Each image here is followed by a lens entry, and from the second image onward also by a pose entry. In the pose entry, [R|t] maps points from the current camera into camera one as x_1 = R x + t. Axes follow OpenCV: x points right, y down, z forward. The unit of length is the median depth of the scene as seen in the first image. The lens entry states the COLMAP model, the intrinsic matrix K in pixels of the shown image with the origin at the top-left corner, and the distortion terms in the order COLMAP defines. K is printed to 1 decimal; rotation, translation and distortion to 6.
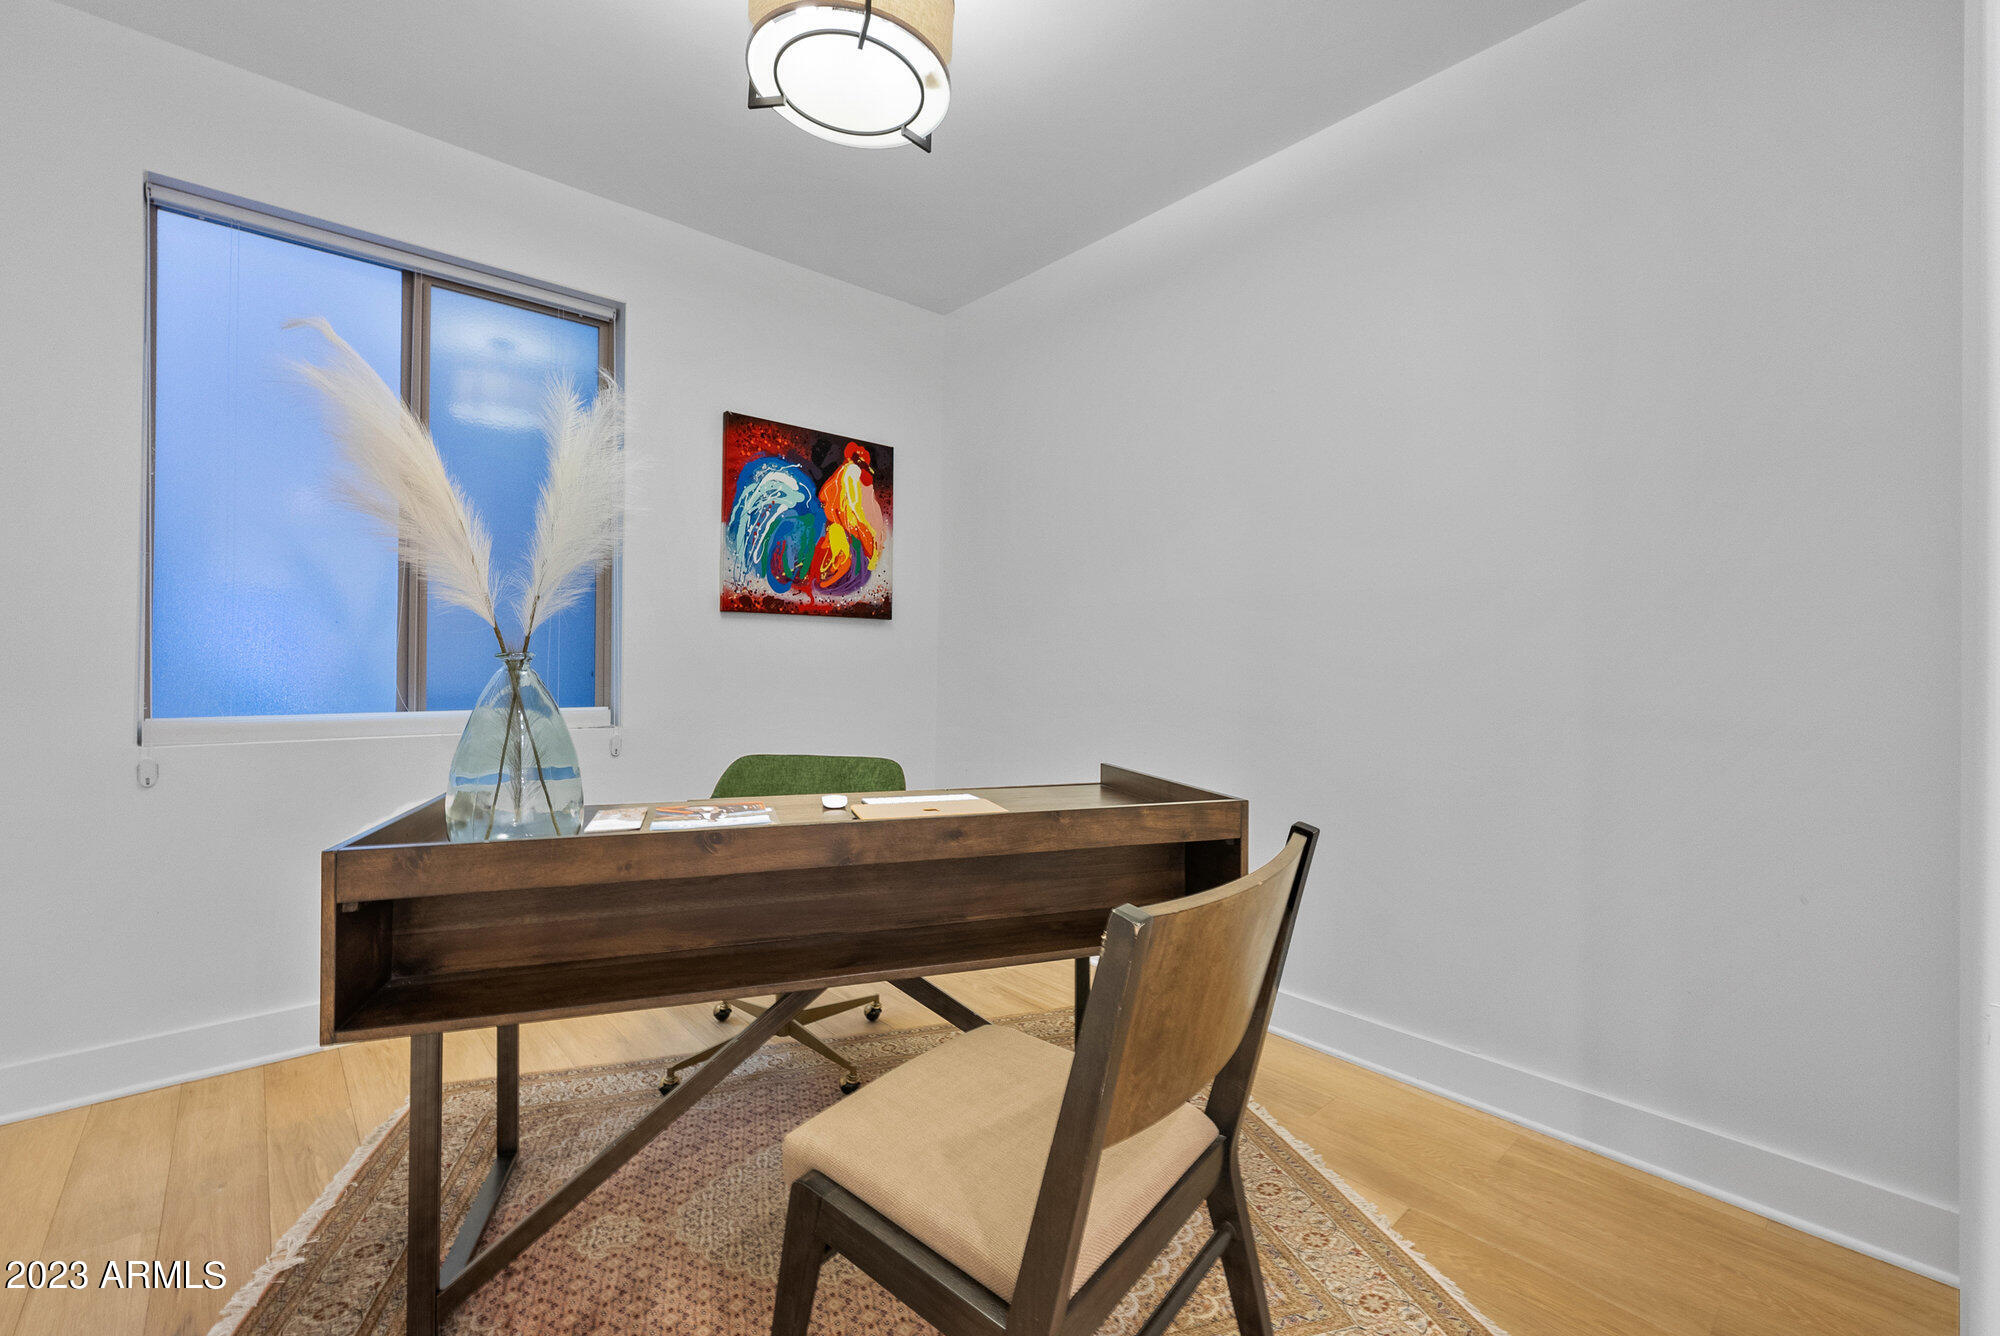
lens RADIAL K [[826.2, 0, 1000.0], [0, 826.2, 668.0], [0, 0, 1]] dist [-0.000387, -0.000142]
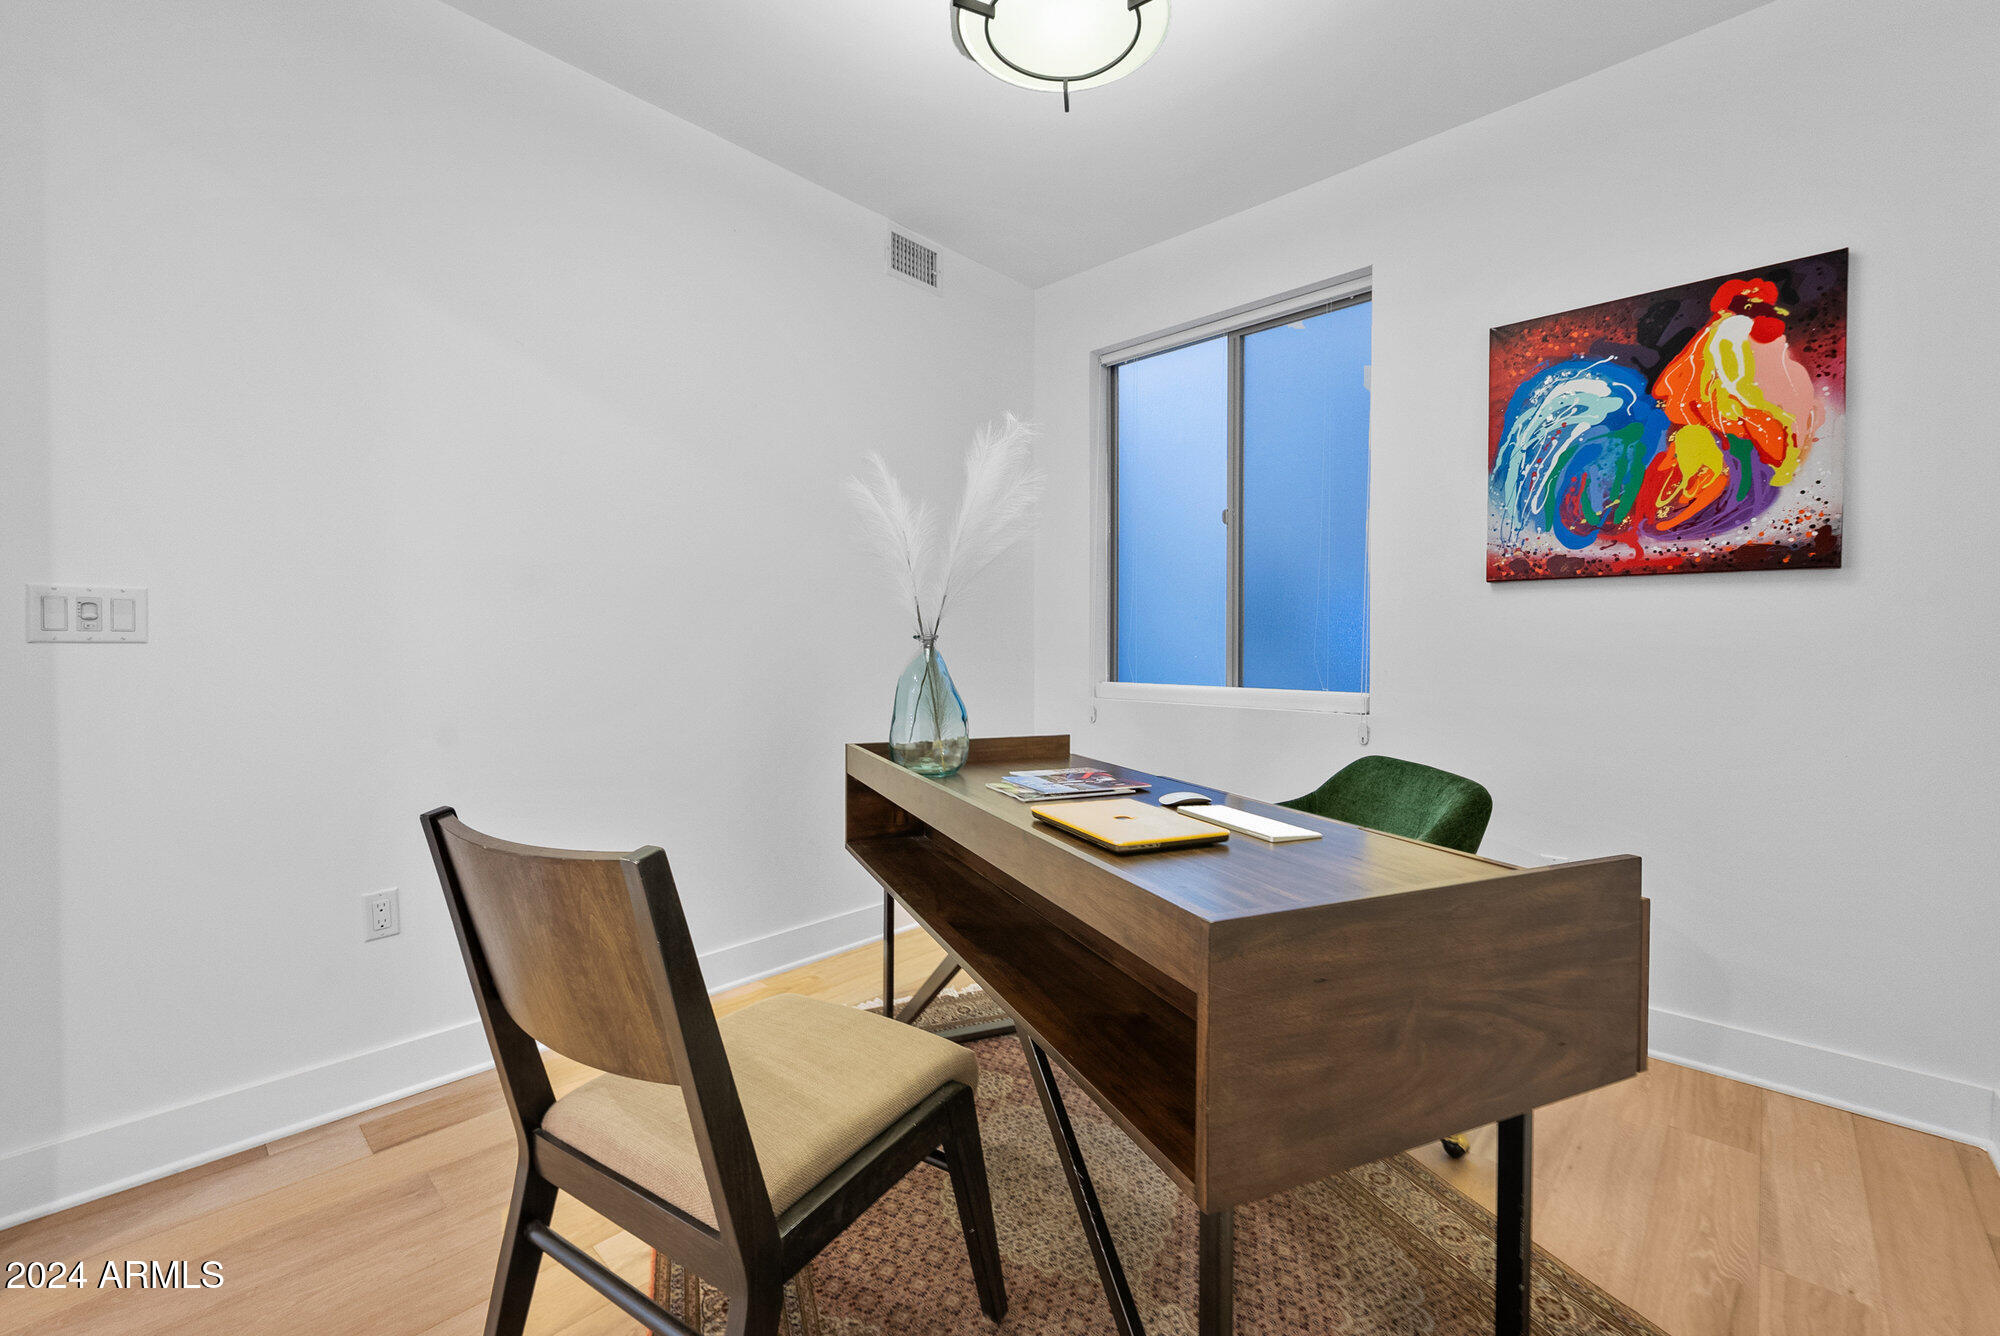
lens RADIAL K [[826.2, 0, 1000.0], [0, 826.2, 668.0], [0, 0, 1]] dist [-0.000387, -0.000142]
pose [[0.099958, 0.018782, -0.994814, 0.387727], [-0.008583, 0.999801, 0.018014, 0.003274], [0.994955, 0.006738, 0.100100, 0.426309]]
